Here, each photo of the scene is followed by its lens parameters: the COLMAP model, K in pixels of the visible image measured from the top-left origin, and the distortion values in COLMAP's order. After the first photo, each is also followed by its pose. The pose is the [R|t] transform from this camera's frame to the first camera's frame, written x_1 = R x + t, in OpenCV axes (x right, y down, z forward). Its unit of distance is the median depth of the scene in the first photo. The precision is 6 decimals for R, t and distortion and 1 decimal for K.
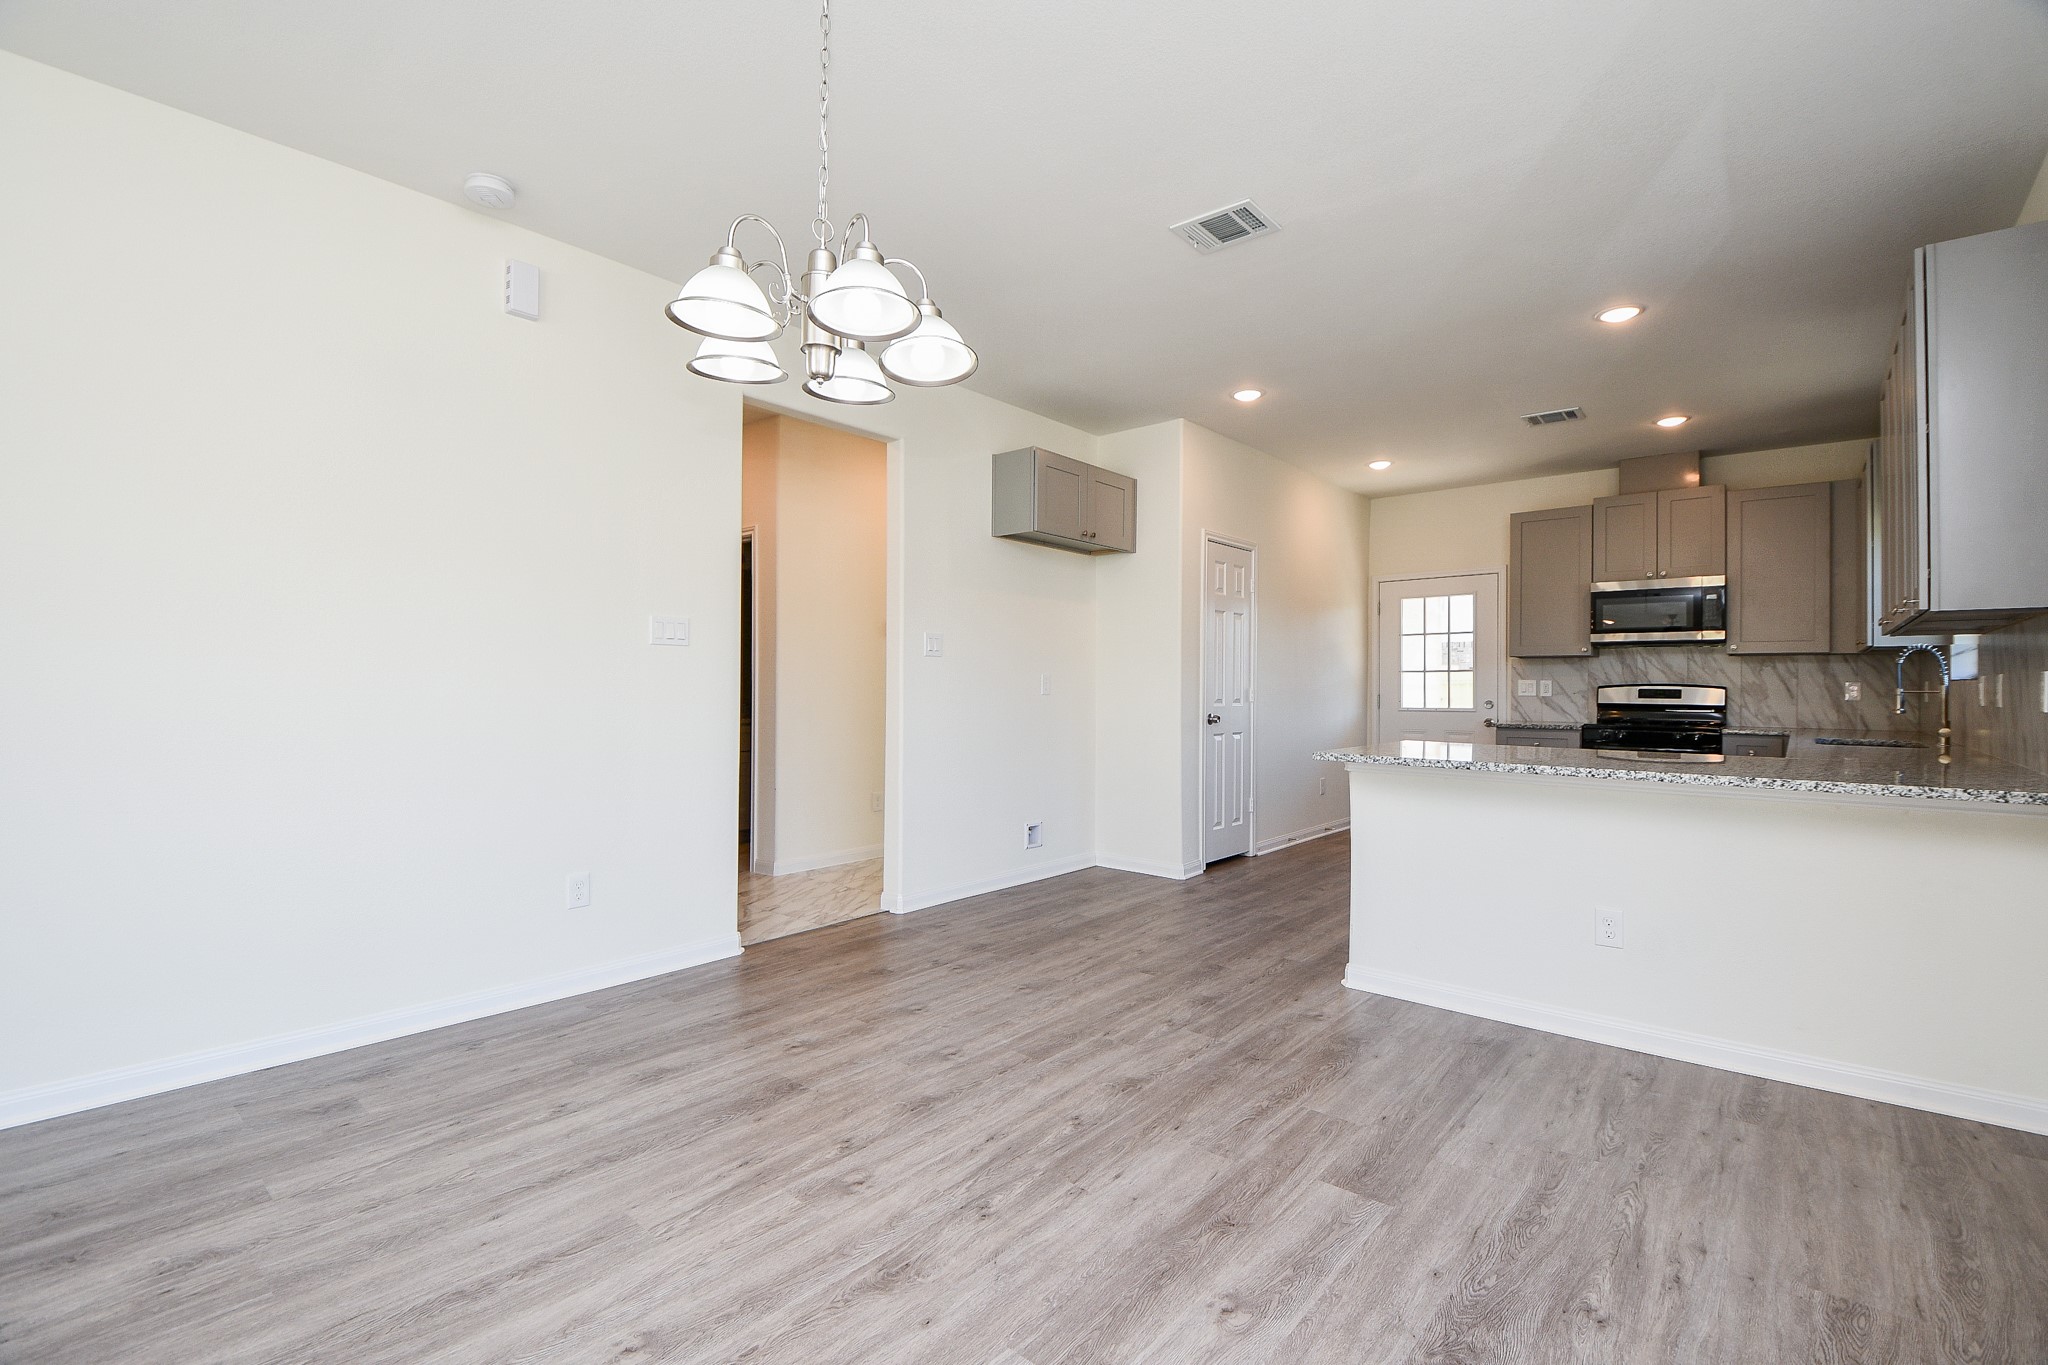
lens RADIAL K [[910.1, 0, 1027.8], [0, 910.1, 695.2], [0, 0, 1]] dist [0.012838, -0.024622]
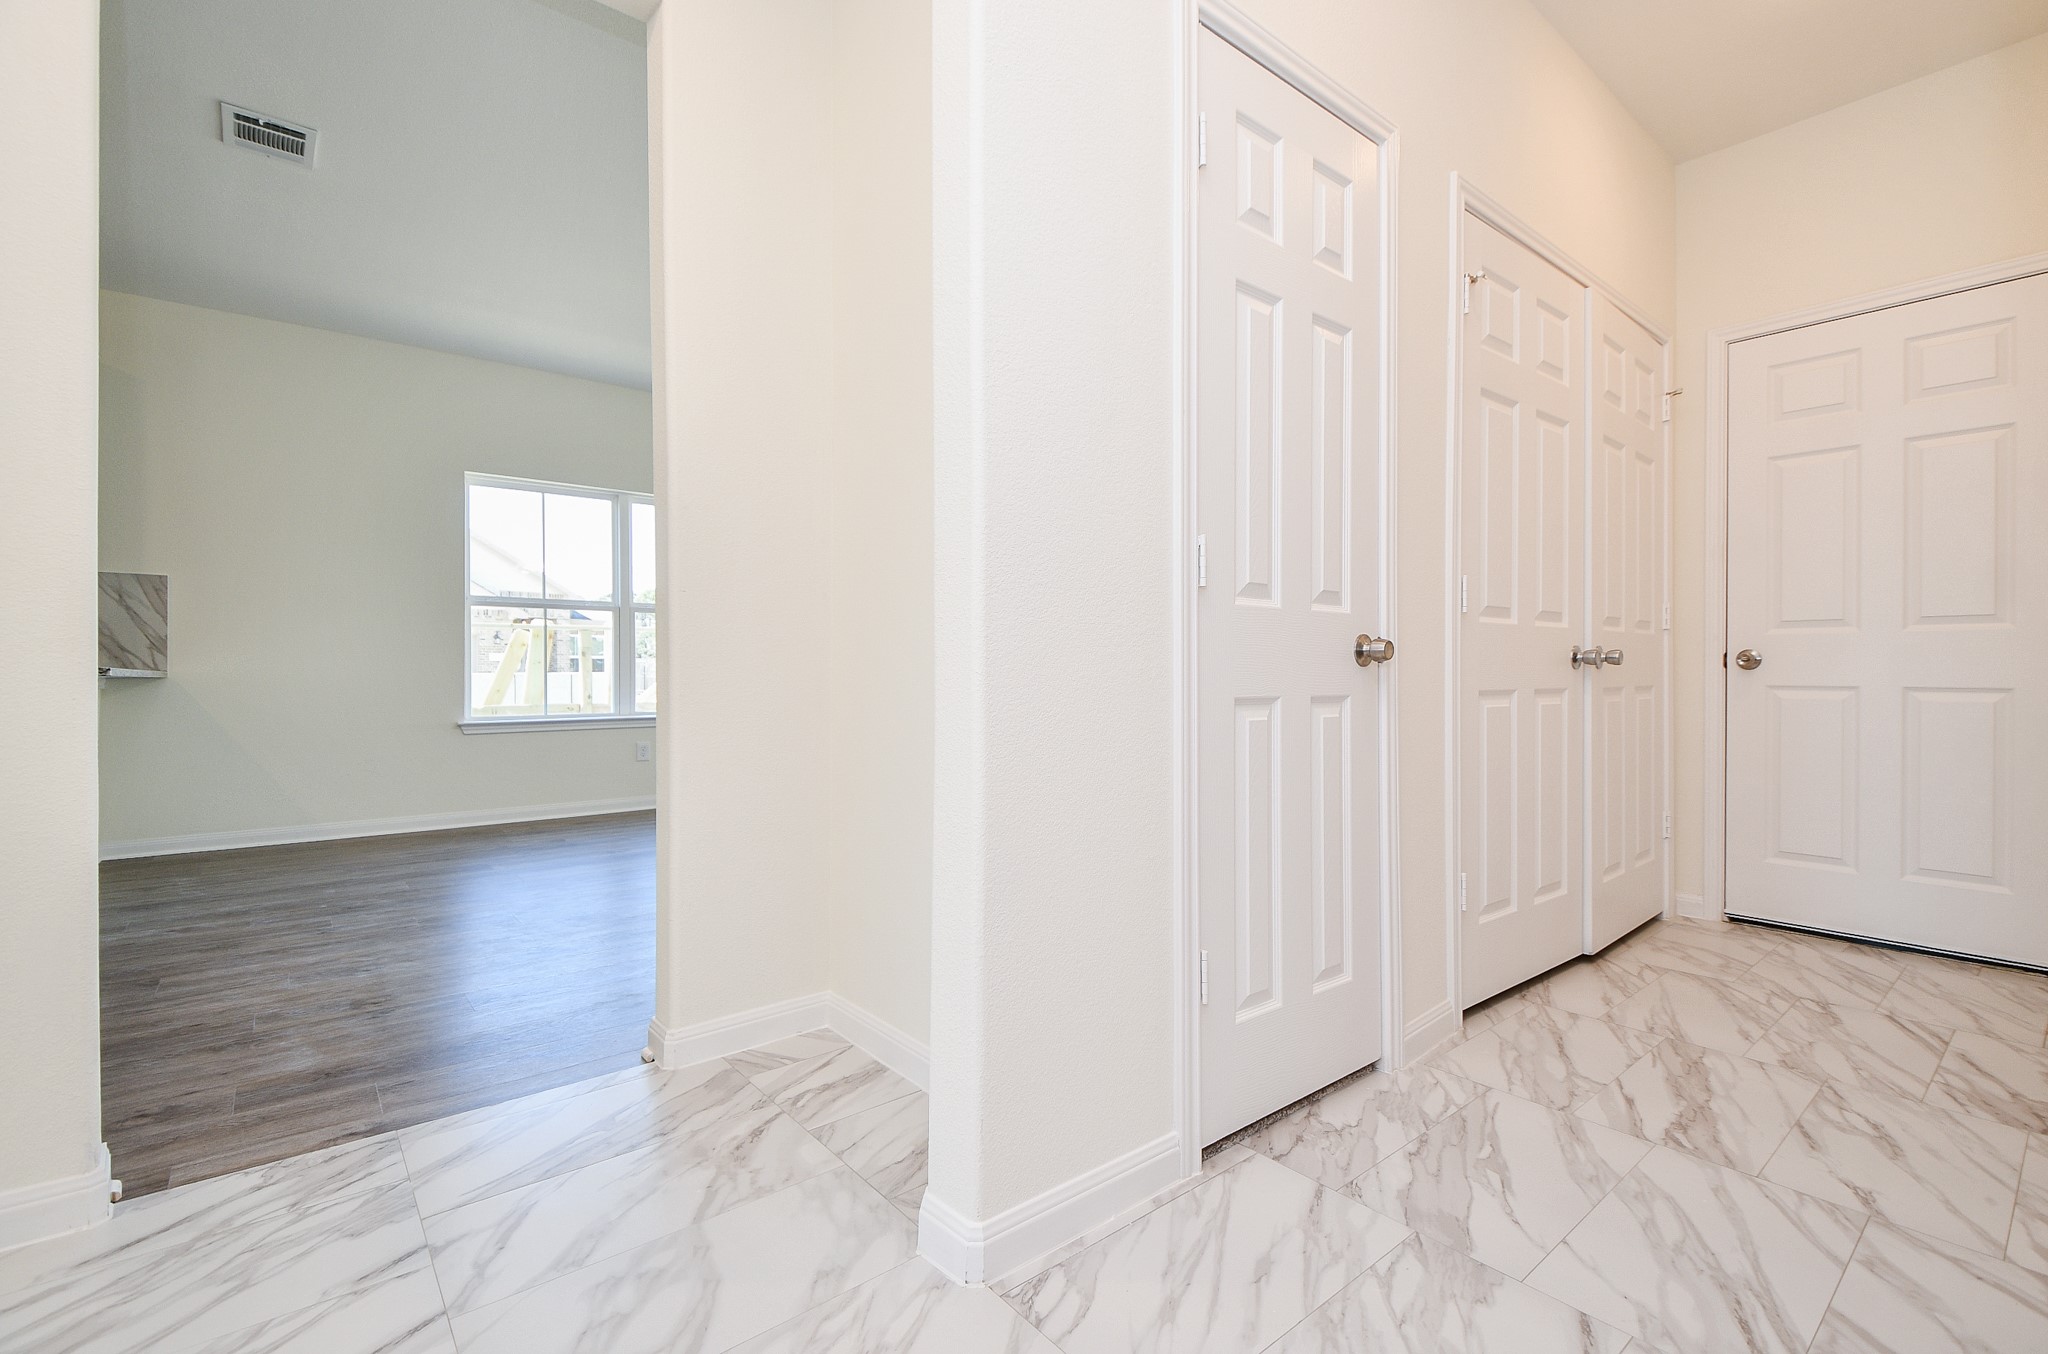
lens RADIAL K [[917.8, 0, 1024.0], [0, 917.8, 677.0], [0, 0, 1]] dist [0.002908, -0.000032]
pose [[-0.983739, -0.005677, 0.179516, -0.535822], [-0.003448, 0.999913, 0.012729, 0.042808], [-0.179572, 0.011903, -0.983673, 1.271892]]
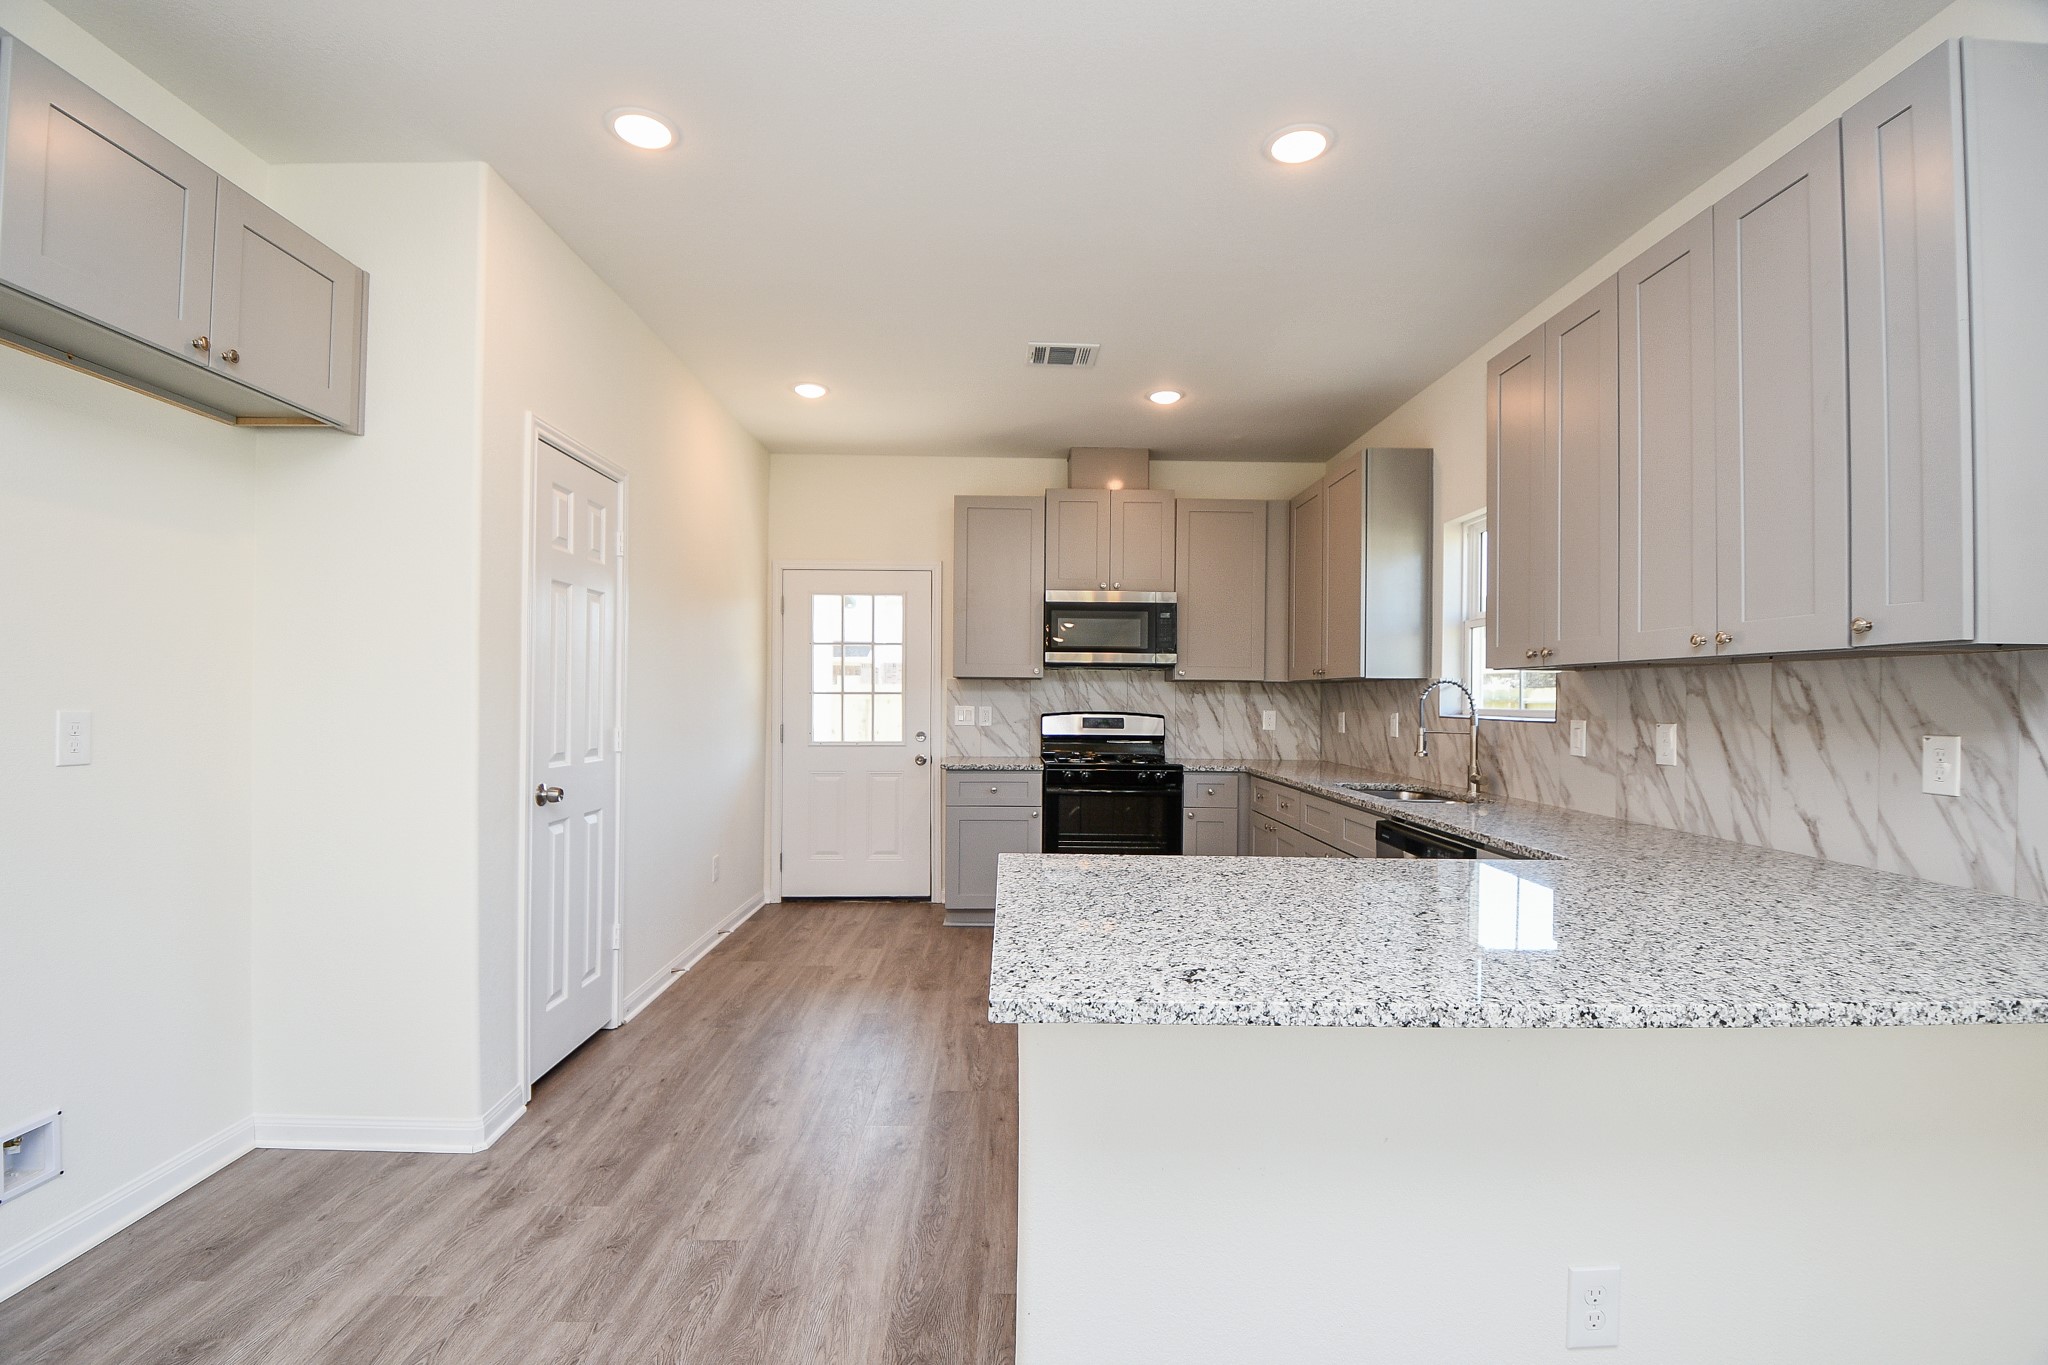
lens RADIAL K [[910.1, 0, 1027.8], [0, 910.1, 695.2], [0, 0, 1]] dist [0.012838, -0.024622]
pose [[0.745706, 0.004428, 0.666261, 0.079875], [0.000382, 0.999975, -0.007073, -0.030934], [-0.666275, 0.005529, 0.745685, 0.550700]]
